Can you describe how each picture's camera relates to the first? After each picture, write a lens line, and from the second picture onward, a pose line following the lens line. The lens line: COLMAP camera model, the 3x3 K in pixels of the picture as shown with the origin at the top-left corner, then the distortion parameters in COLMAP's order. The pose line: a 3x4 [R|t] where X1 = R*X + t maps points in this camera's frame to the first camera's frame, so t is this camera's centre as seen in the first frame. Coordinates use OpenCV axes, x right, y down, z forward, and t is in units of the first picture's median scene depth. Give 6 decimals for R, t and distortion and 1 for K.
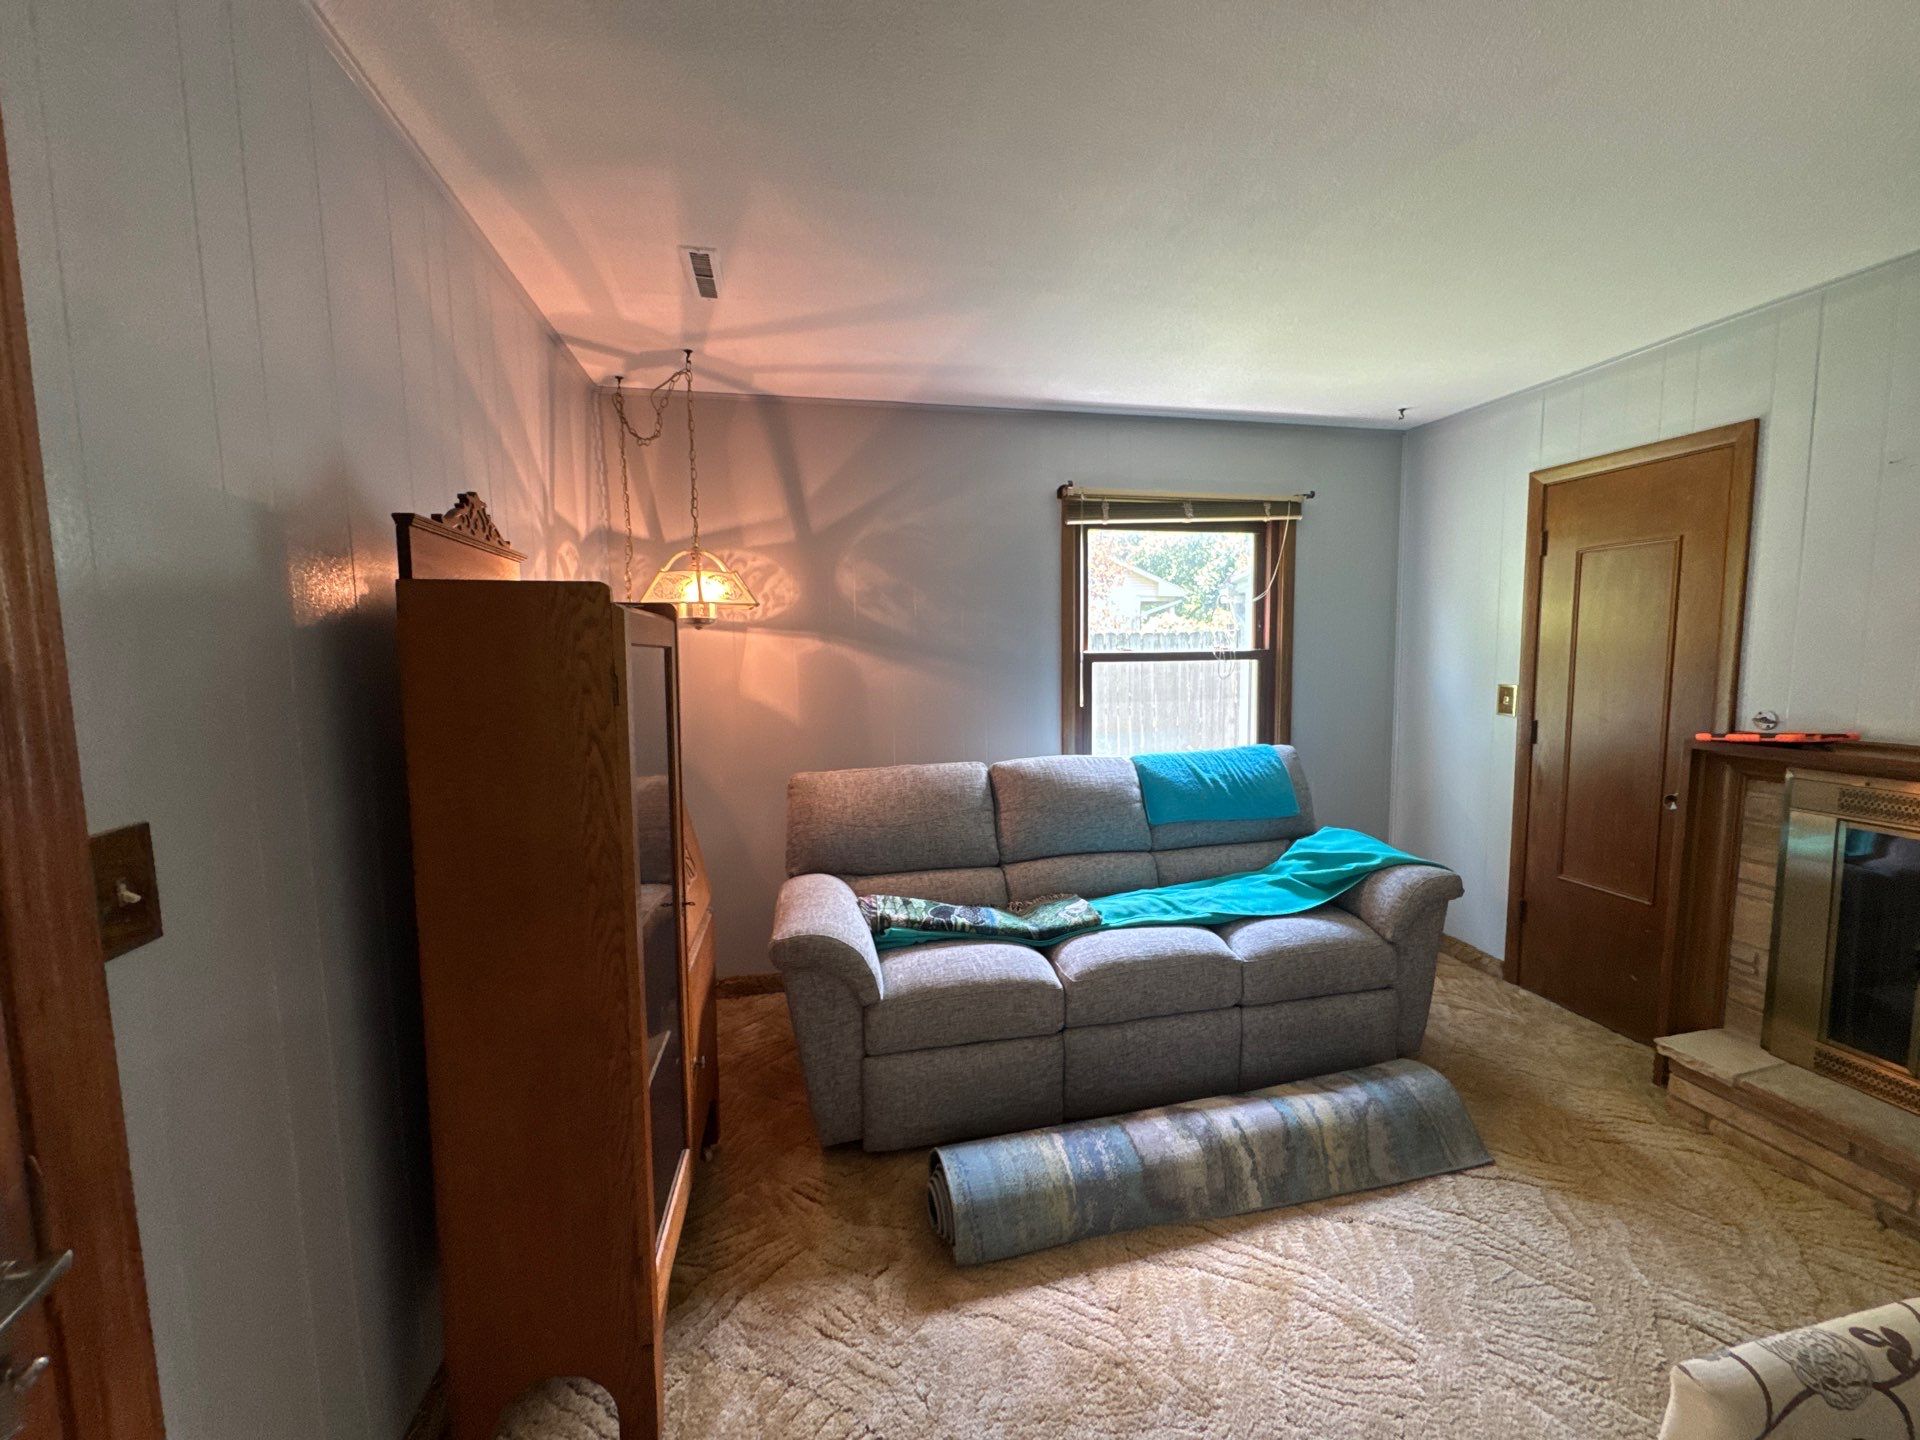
lens RADIAL K [[764.6, 0, 960.1], [0, 764.6, 717.4], [0, 0, 1]] dist [-0.002724, -0.000465]
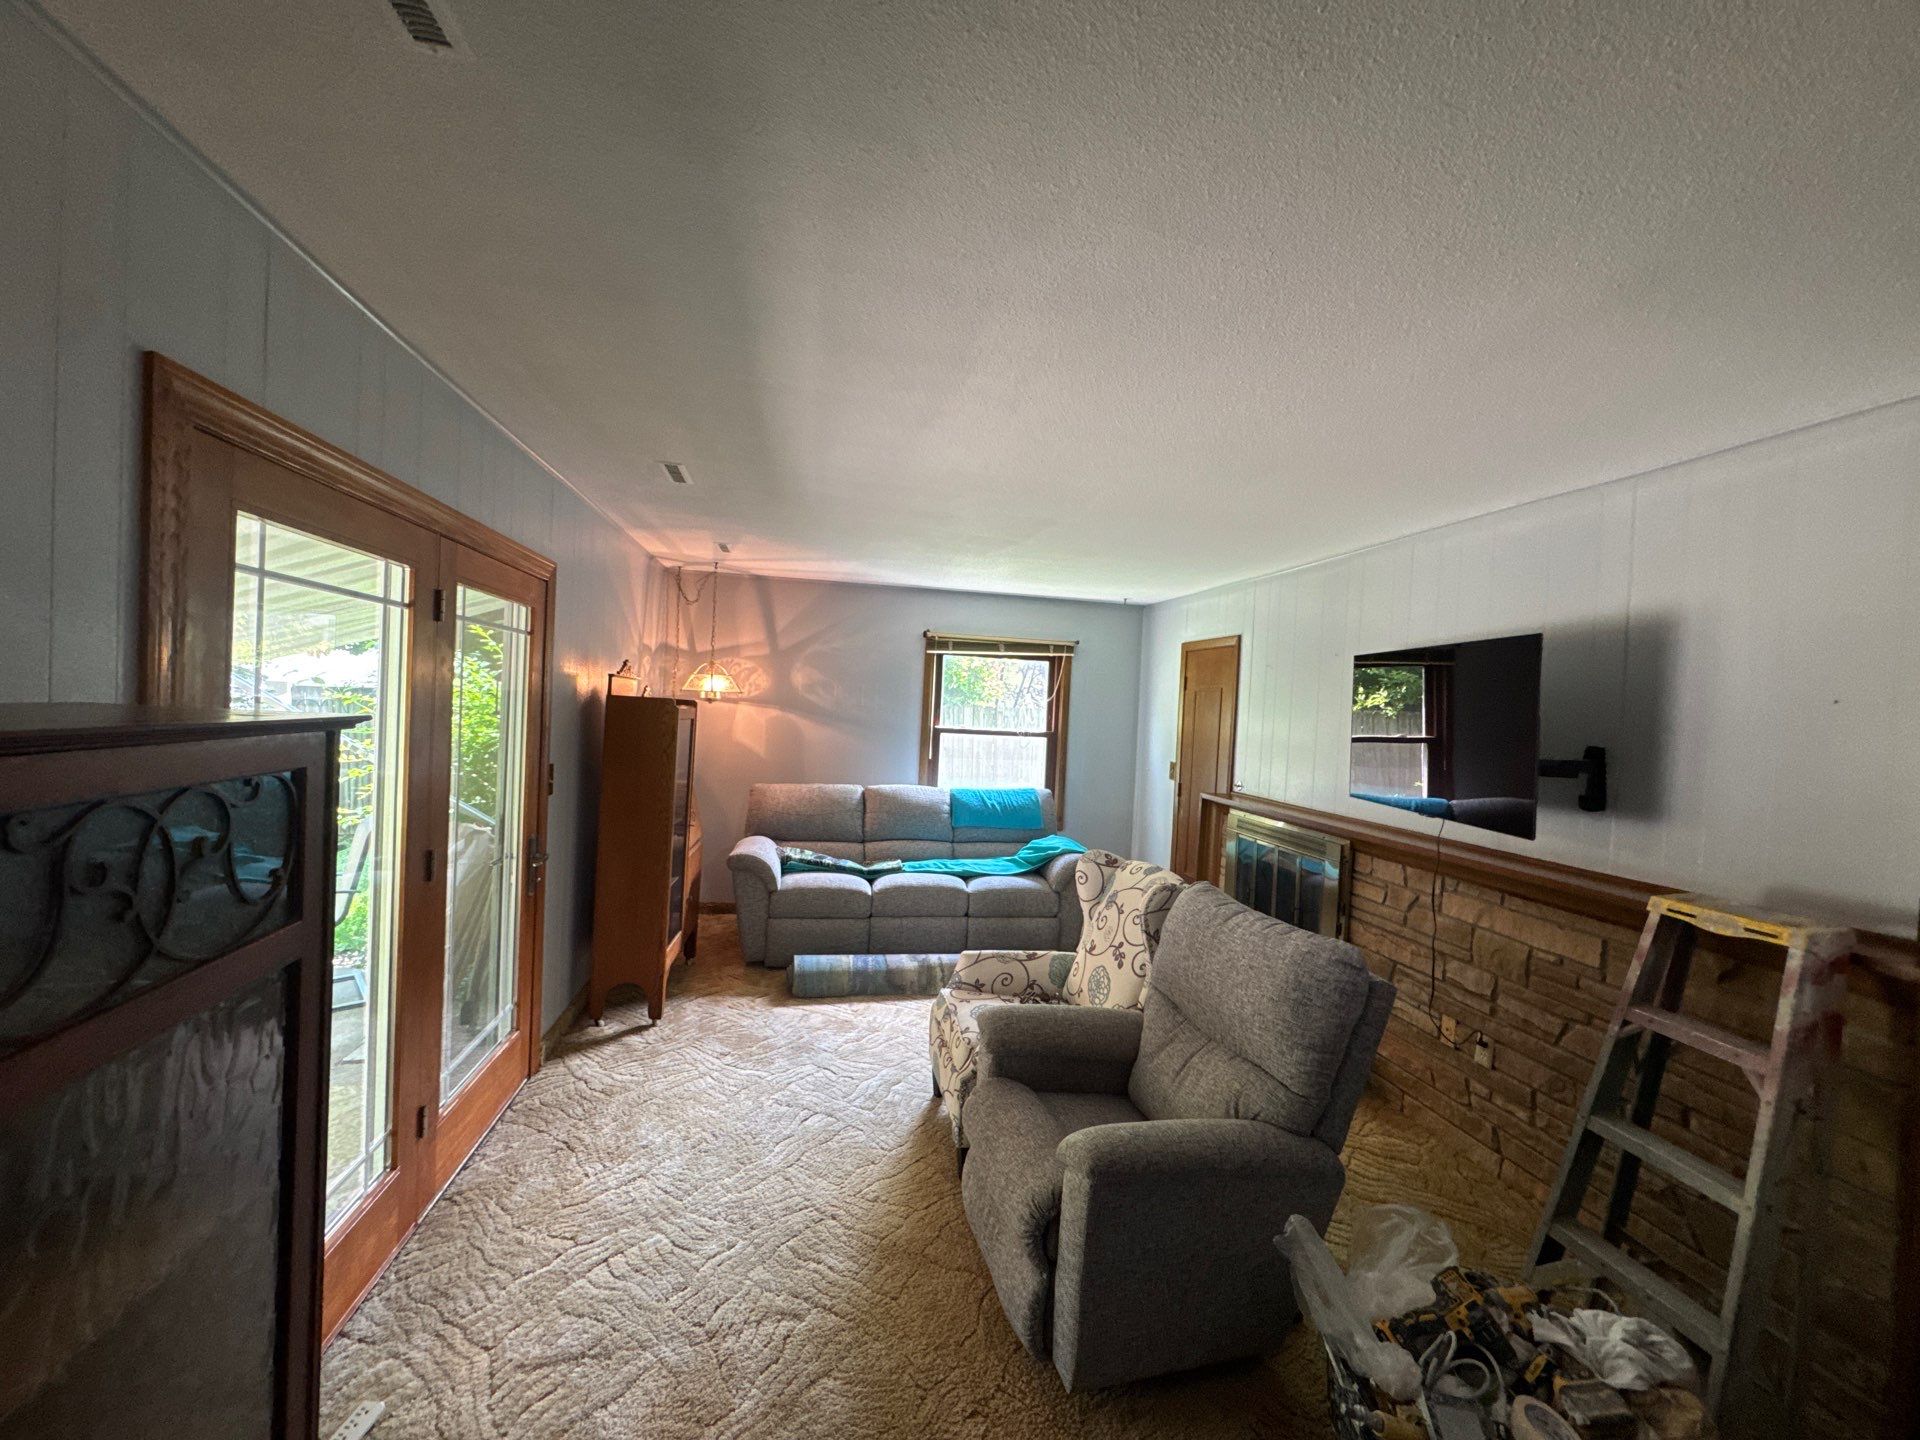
lens RADIAL K [[764.6, 0, 960.9], [0, 764.6, 717.4], [0, 0, 1]] dist [-0.002724, -0.000465]
pose [[0.997566, 0.064721, -0.025959, 0.307072], [-0.066404, 0.995313, -0.070300, 0.011350], [0.021287, 0.071853, 0.997188, -0.810212]]
